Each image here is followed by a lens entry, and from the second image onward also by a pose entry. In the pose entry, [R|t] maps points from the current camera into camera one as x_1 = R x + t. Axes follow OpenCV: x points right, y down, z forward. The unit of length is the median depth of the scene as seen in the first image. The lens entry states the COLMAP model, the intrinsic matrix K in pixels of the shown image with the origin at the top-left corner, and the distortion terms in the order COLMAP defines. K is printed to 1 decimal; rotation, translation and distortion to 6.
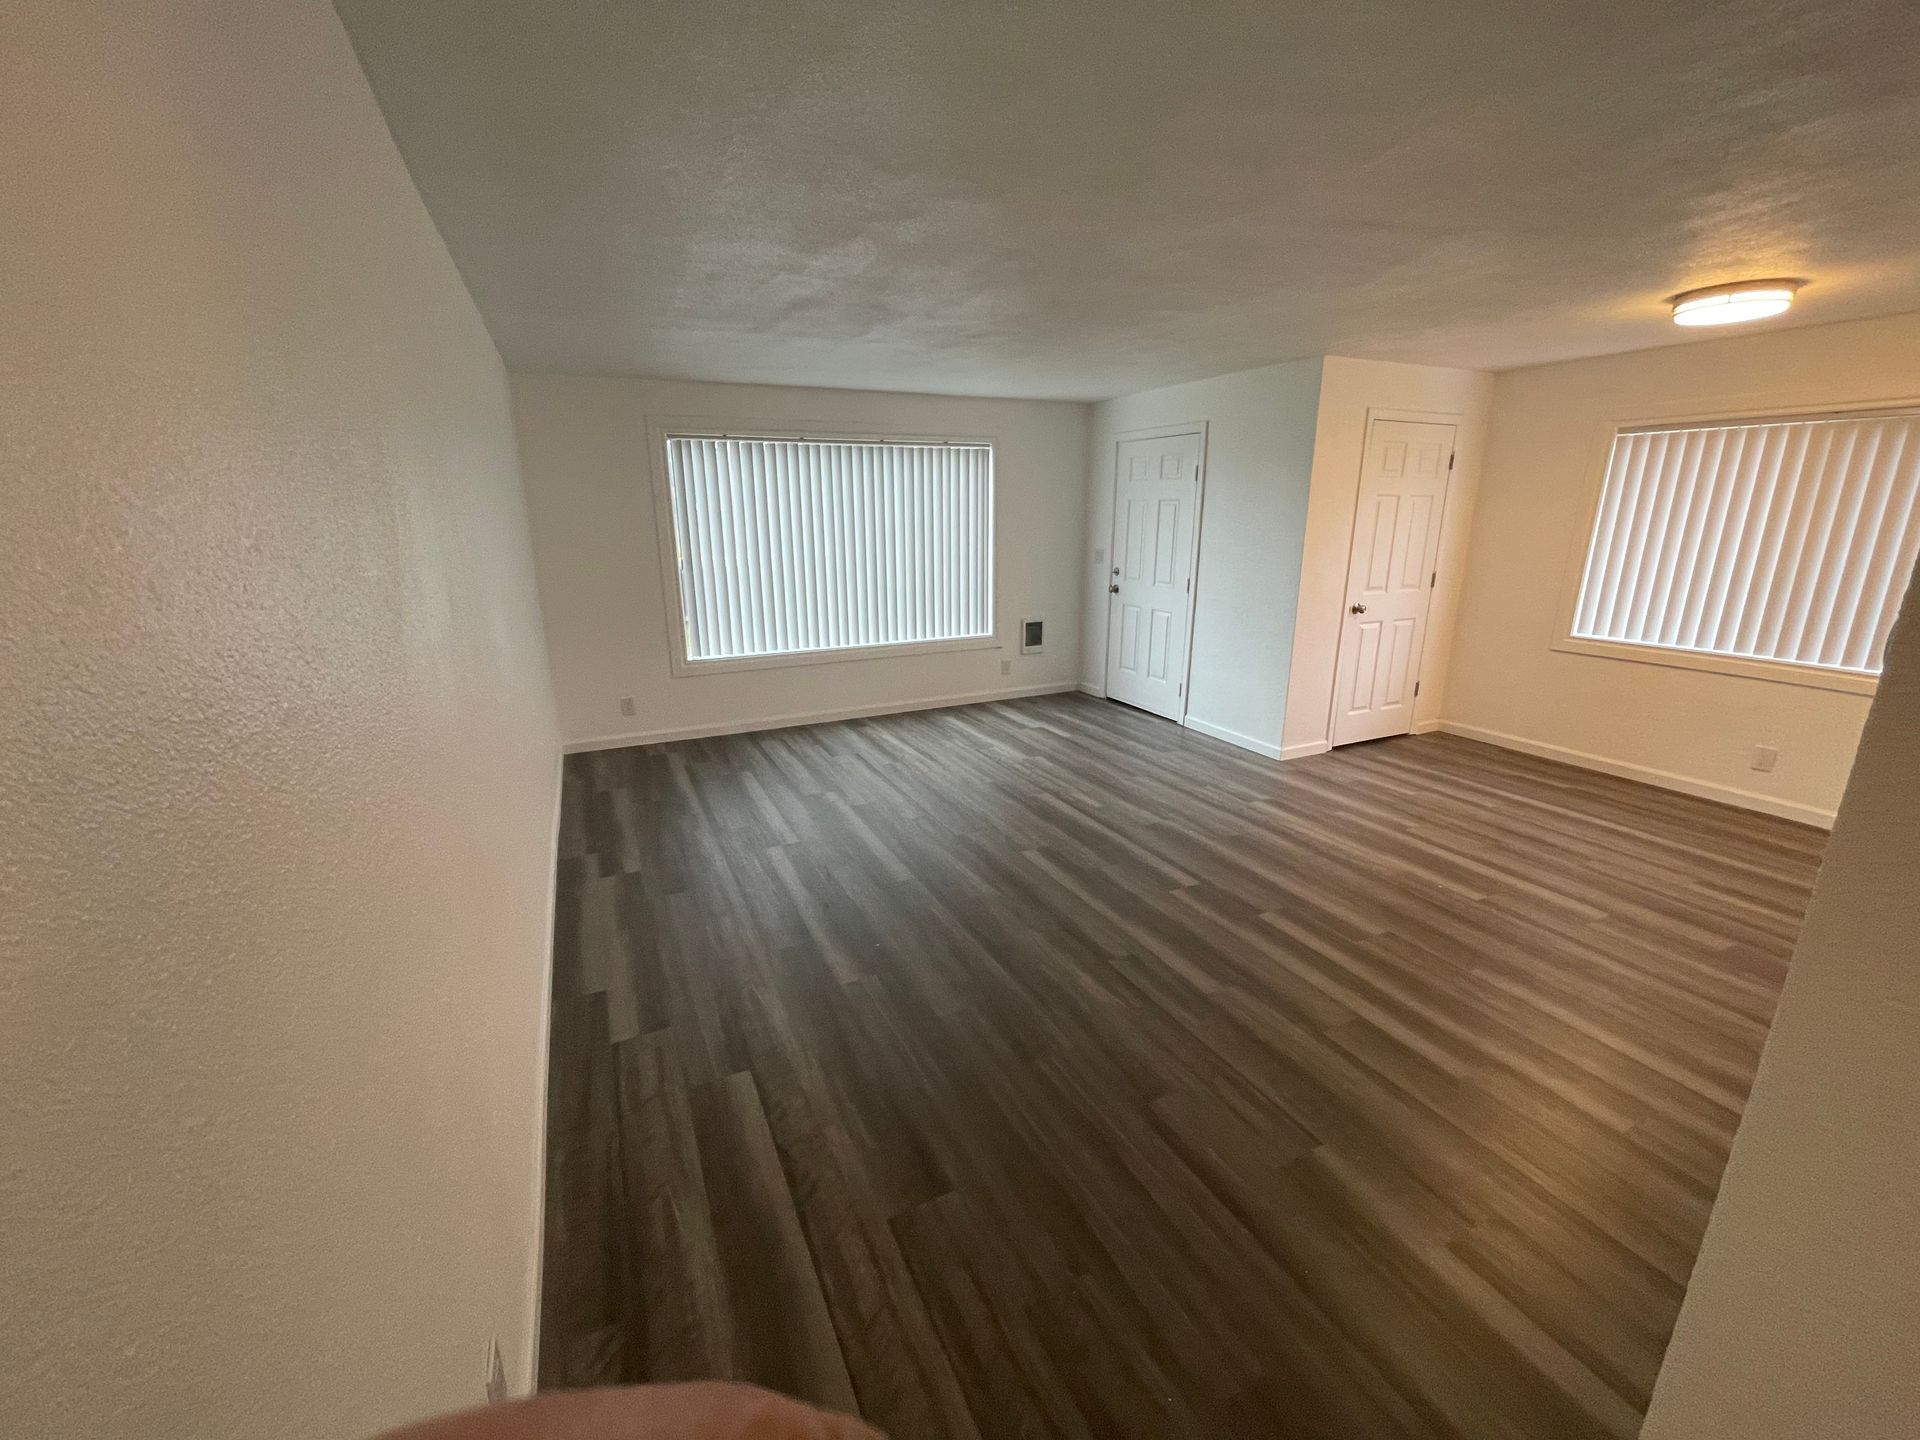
lens RADIAL K [[779.1, 0, 960.3], [0, 779.1, 720.5], [0, 0, 1]] dist [-0.000585, -0.000092]
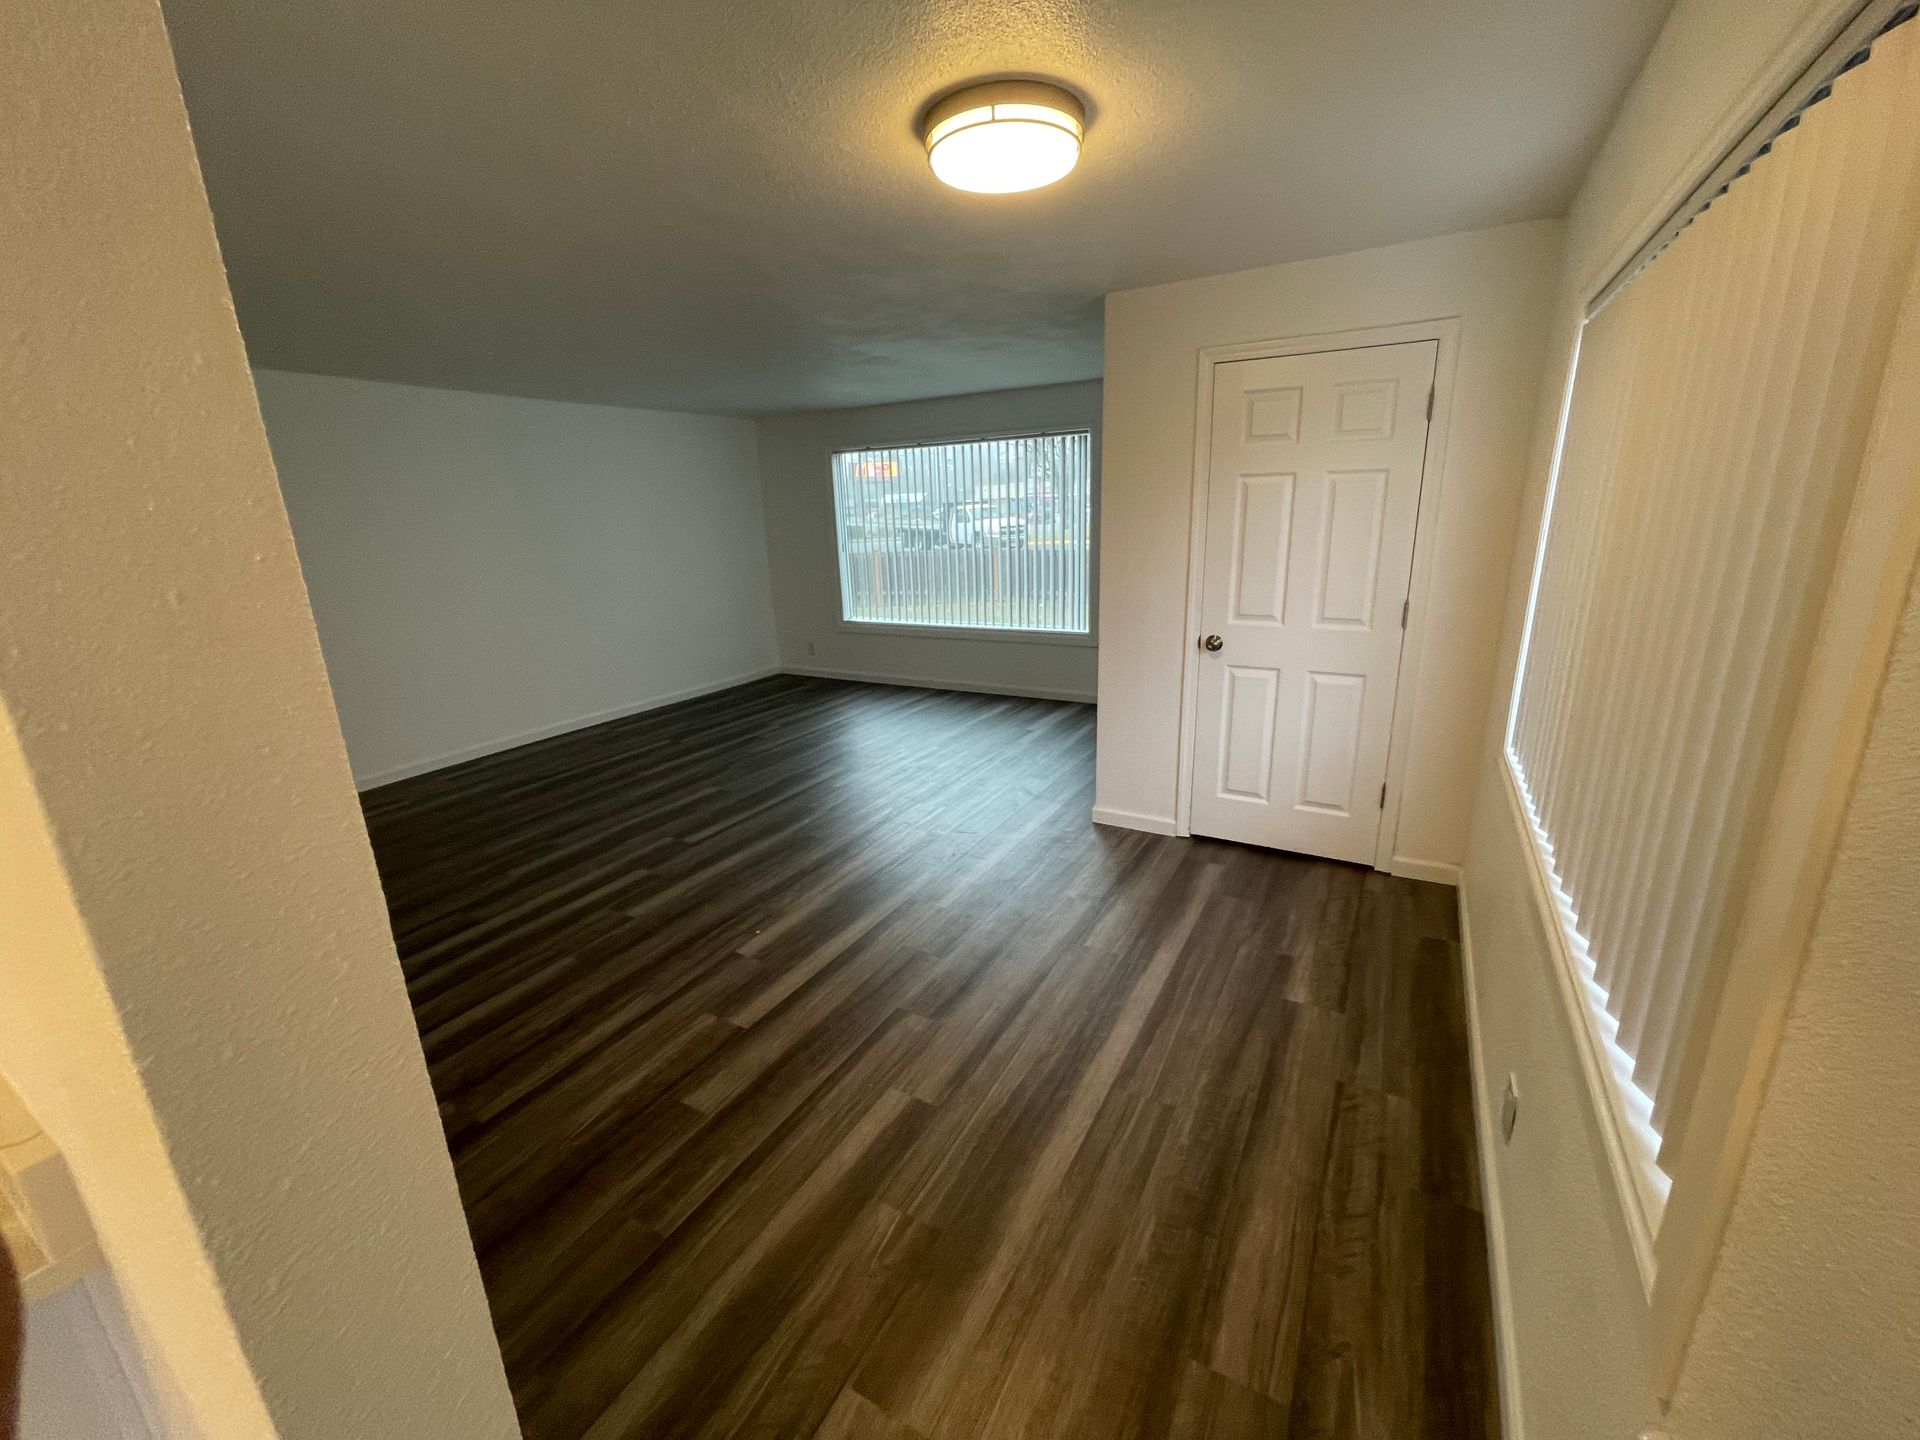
lens RADIAL K [[779.1, 0, 958.0], [0, 779.1, 723.4], [0, 0, 1]] dist [-0.000585, -0.000092]
pose [[0.564033, 0.209807, -0.798654, 1.063647], [-0.187035, 0.974507, 0.123914, -0.132607], [0.804292, 0.079485, 0.588895, 0.477930]]
